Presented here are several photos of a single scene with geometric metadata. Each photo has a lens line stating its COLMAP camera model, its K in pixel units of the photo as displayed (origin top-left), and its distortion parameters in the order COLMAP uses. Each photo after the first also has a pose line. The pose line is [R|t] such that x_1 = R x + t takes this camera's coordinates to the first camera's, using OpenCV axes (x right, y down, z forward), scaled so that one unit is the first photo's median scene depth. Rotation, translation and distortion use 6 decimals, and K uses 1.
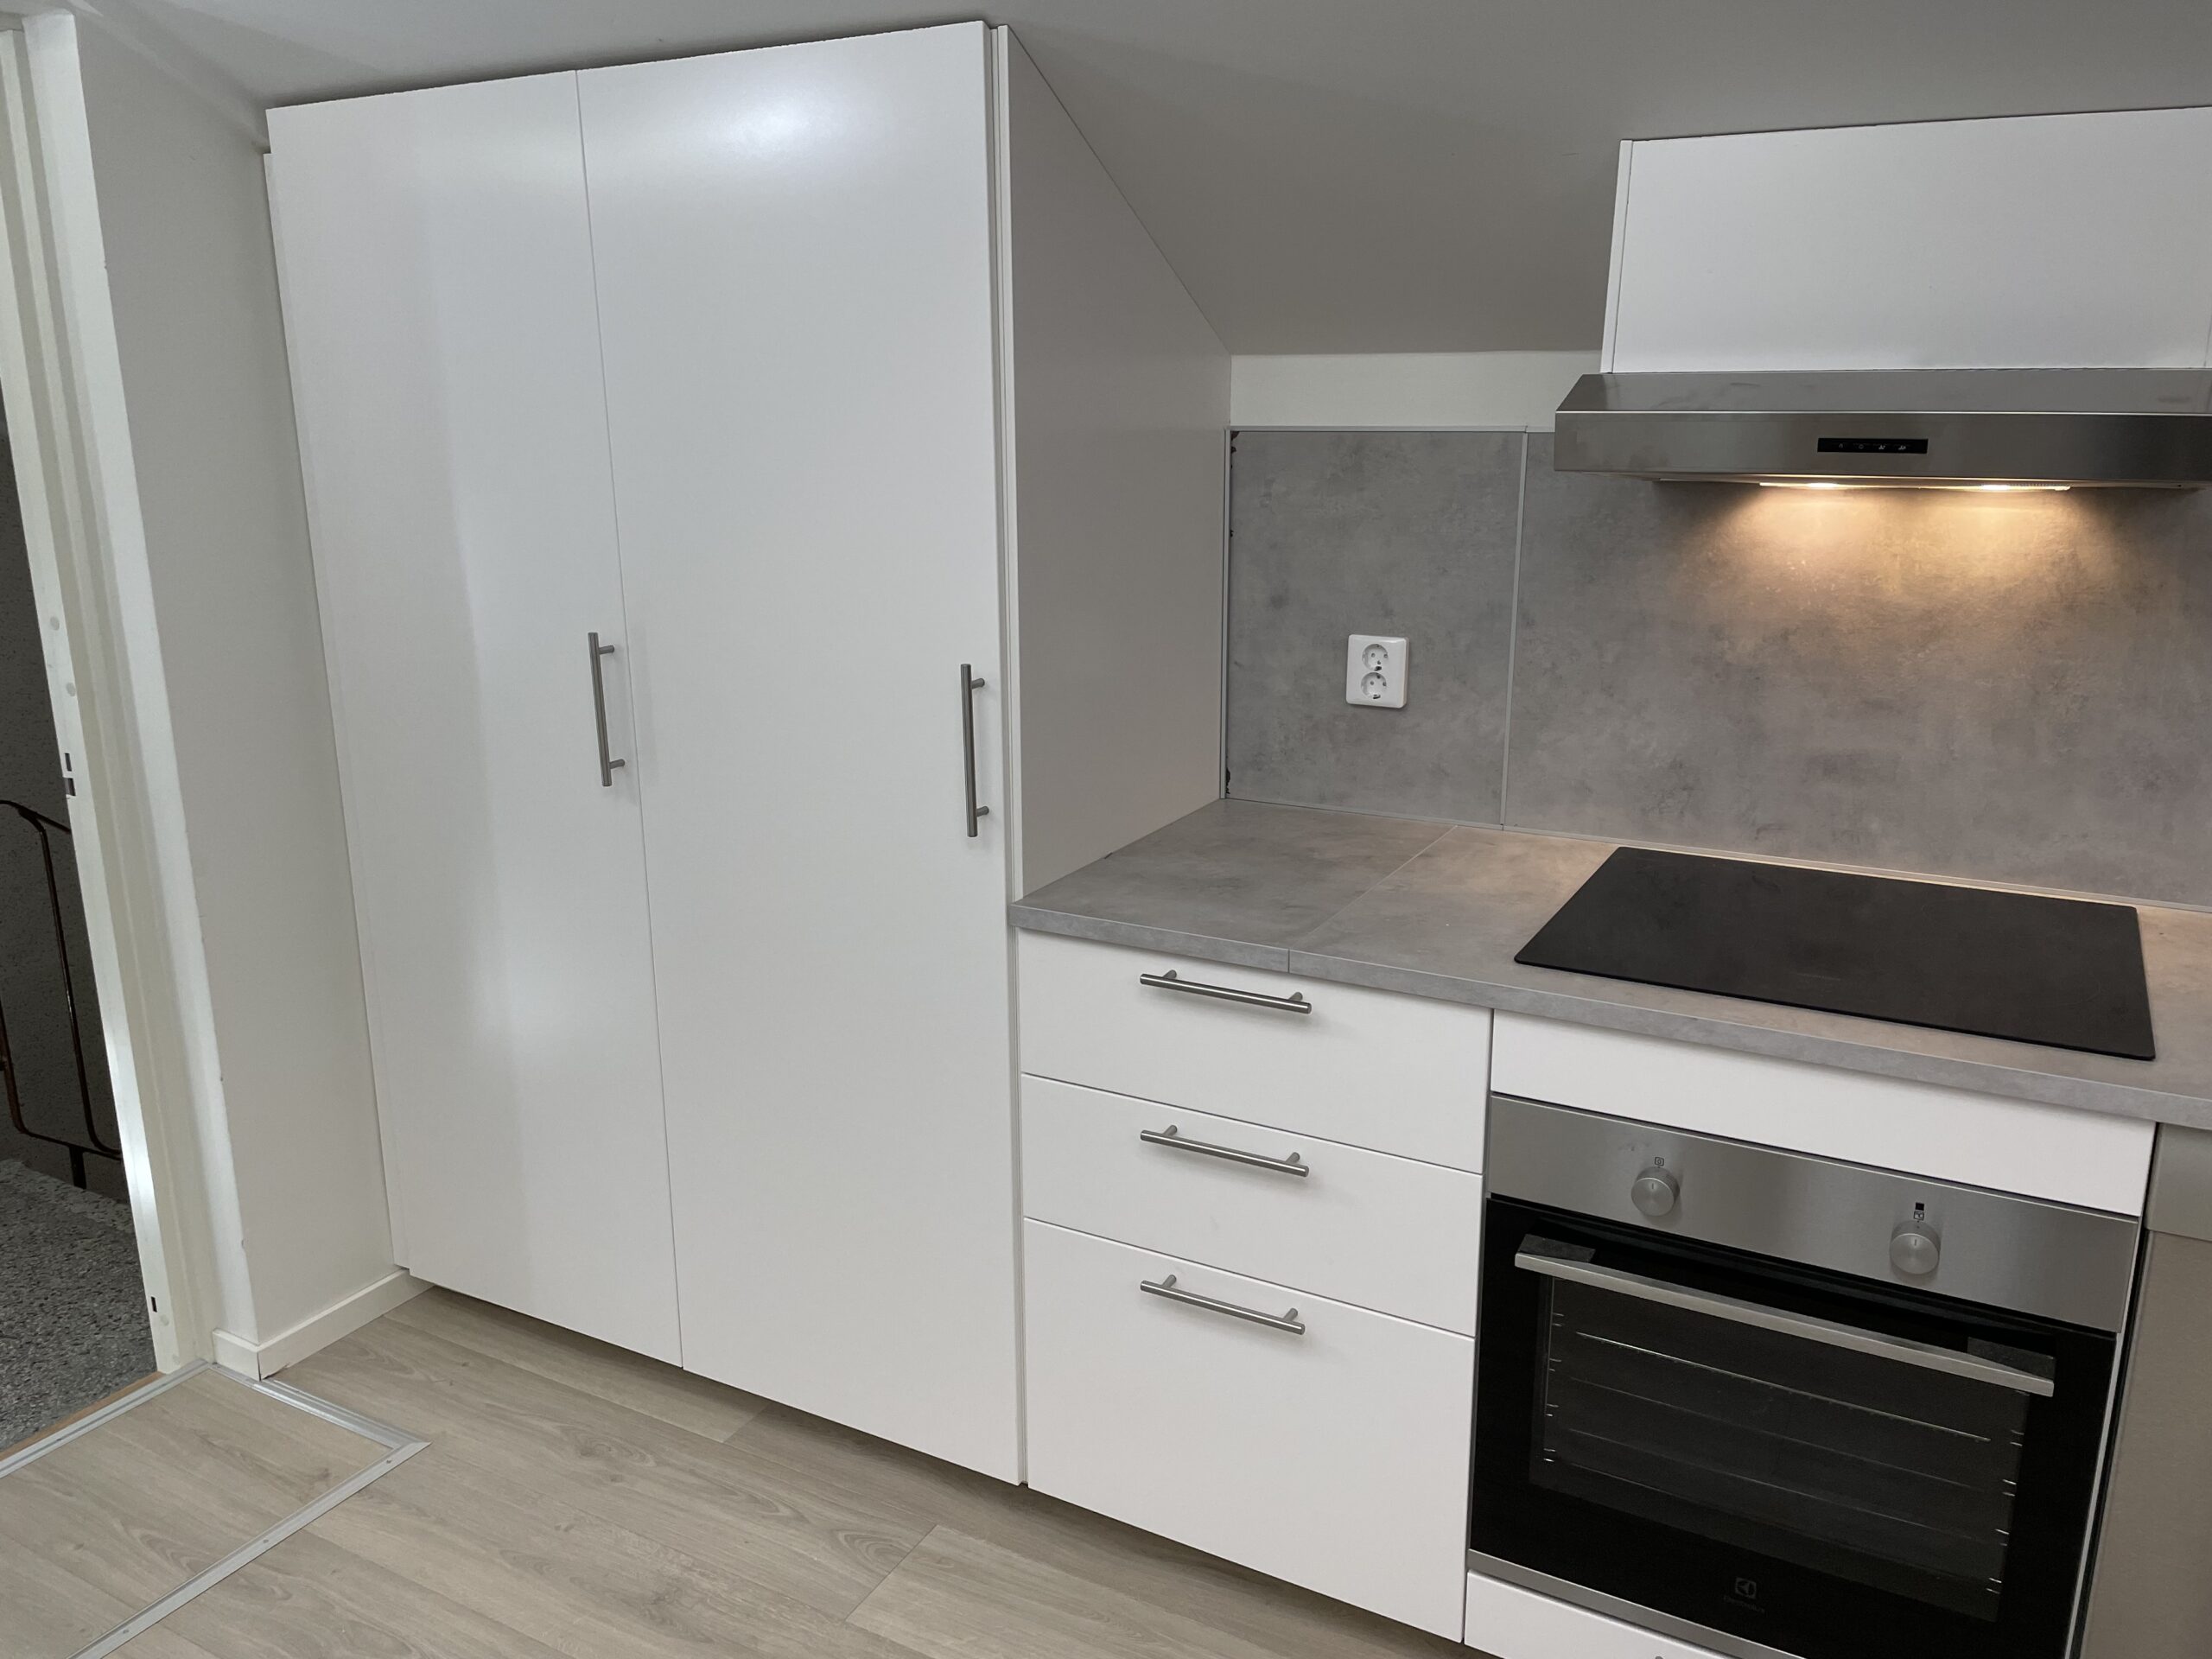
lens RADIAL K [[1645.9, 0, 1089.2], [0, 1645.9, 846.5], [0, 0, 1]] dist [0.054463, -0.070698]
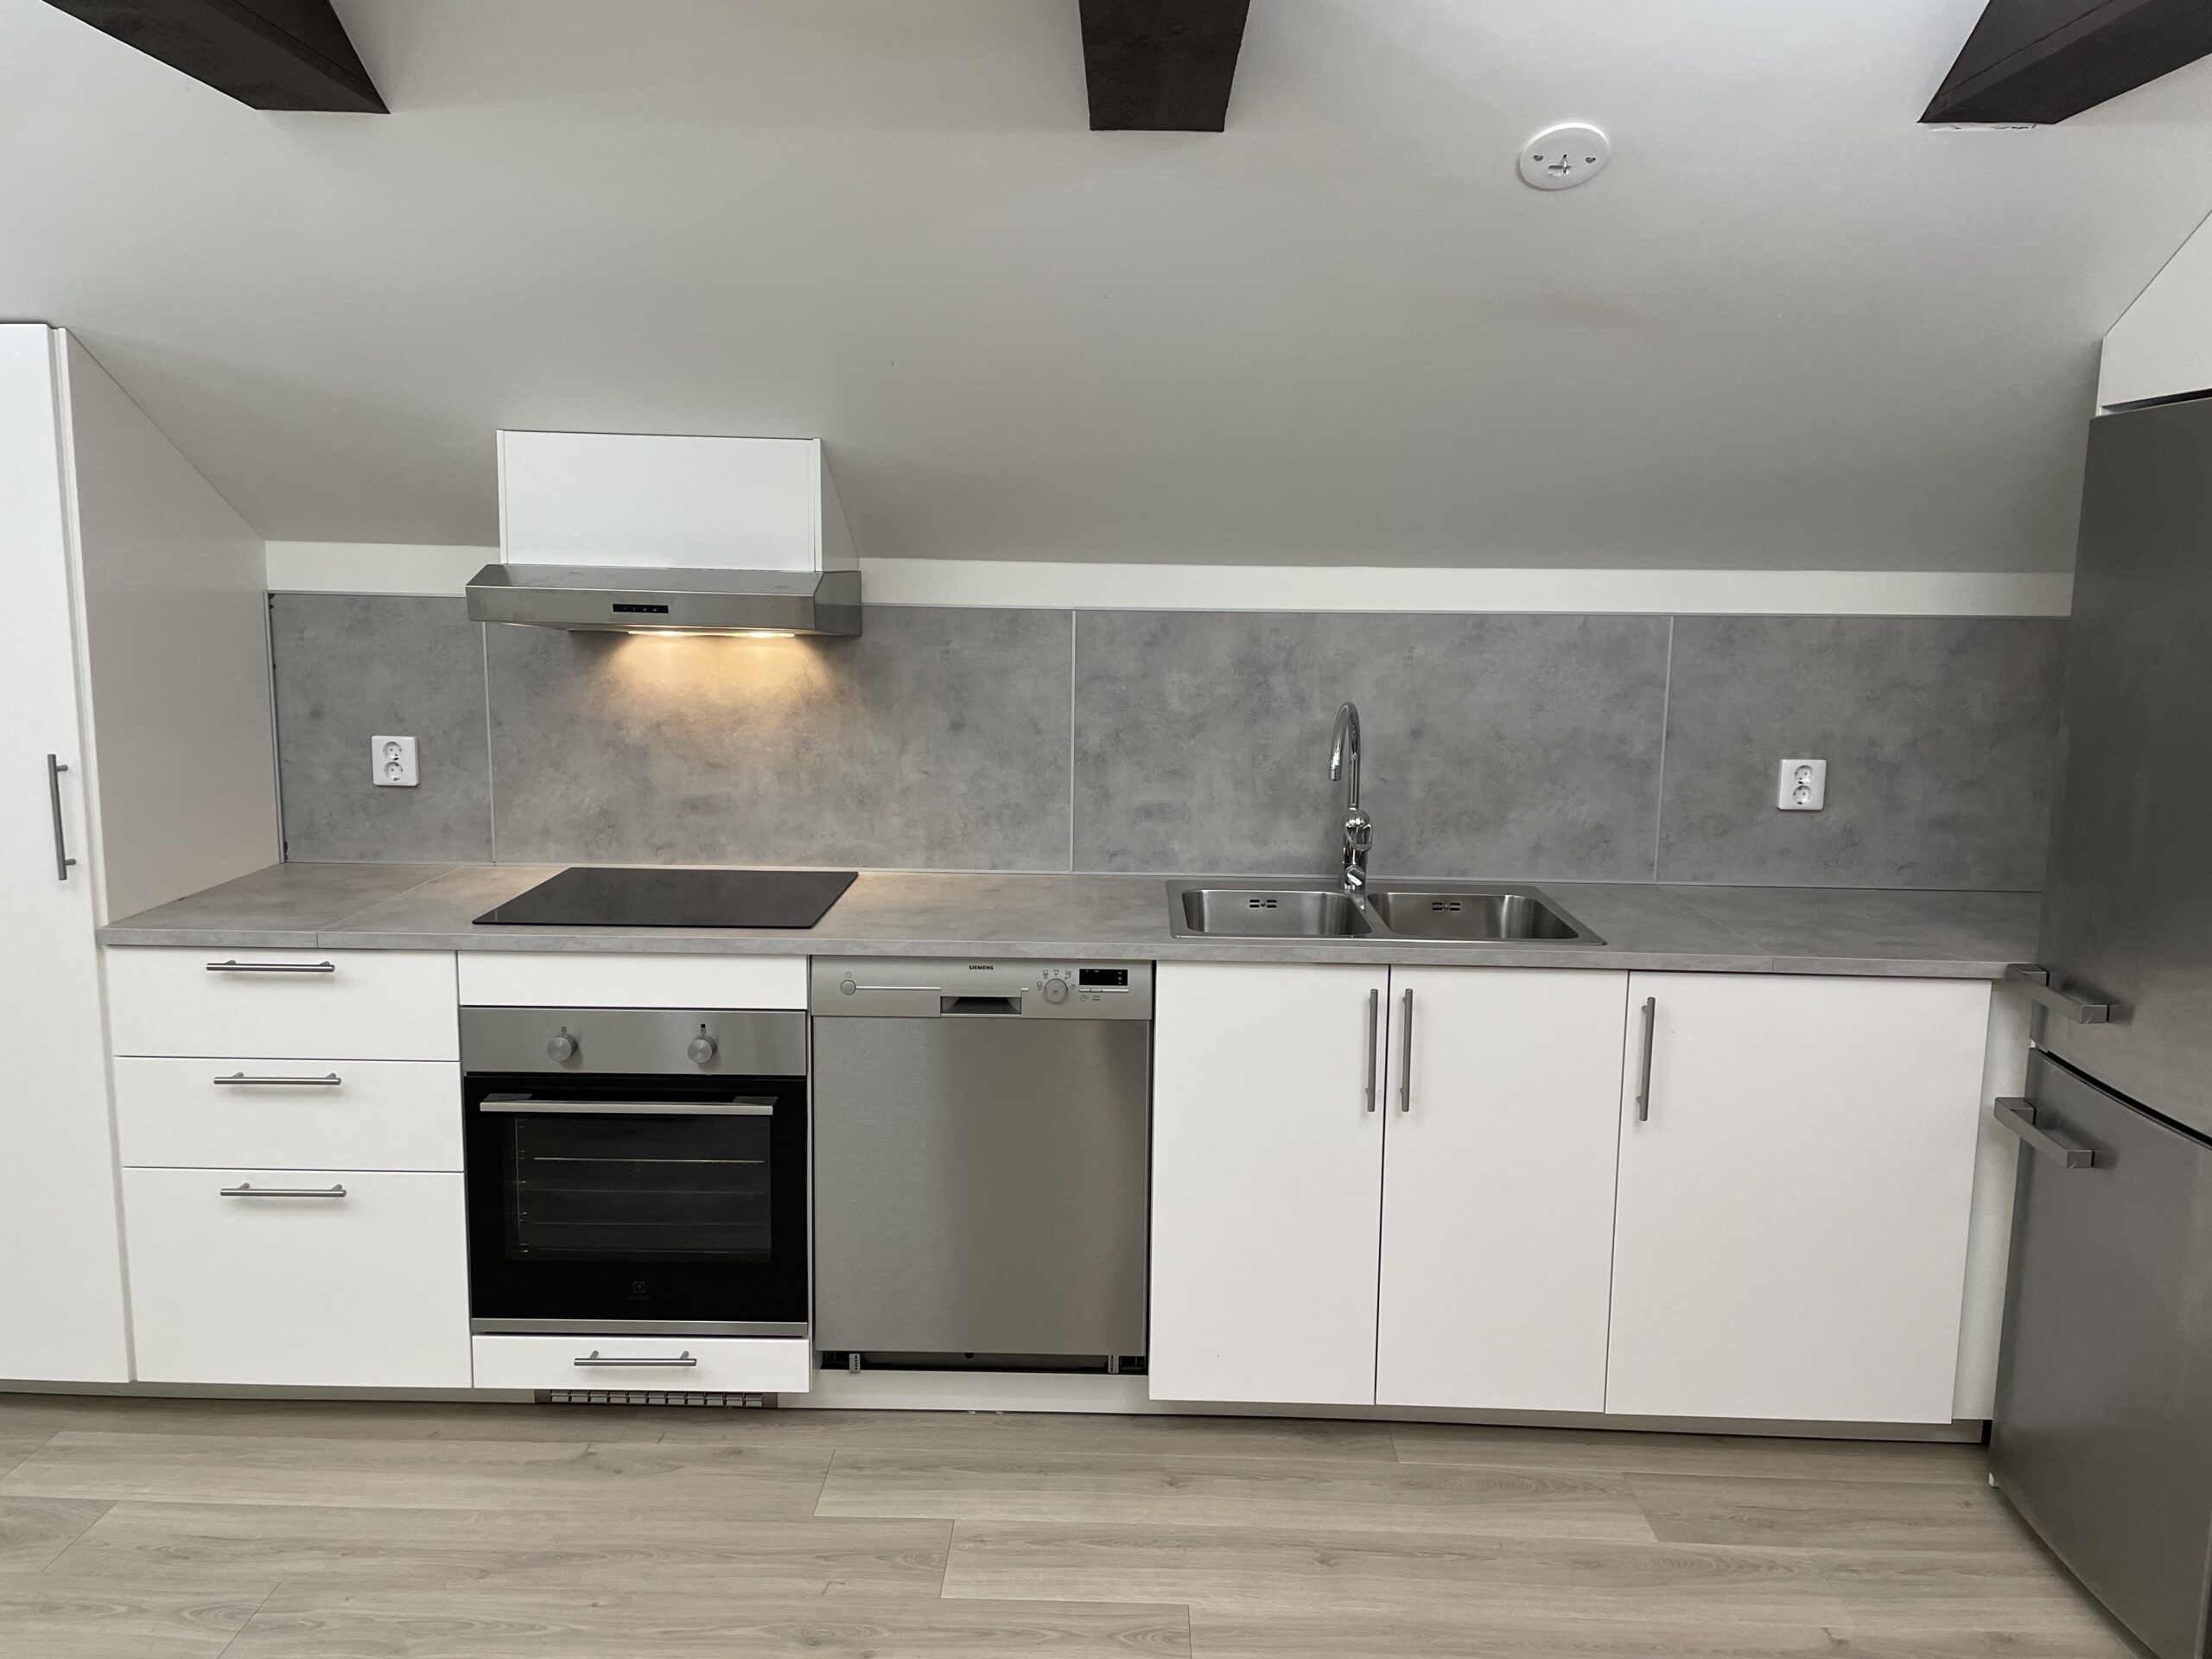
lens RADIAL K [[1645.9, 0, 1095.4], [0, 1645.9, 824.1], [0, 0, 1]] dist [0.054463, -0.070698]
pose [[0.879945, -0.049722, 0.472466, 0.033212], [0.102997, 0.990821, -0.087553, 0.157040], [-0.463776, 0.125705, 0.876989, -0.610288]]
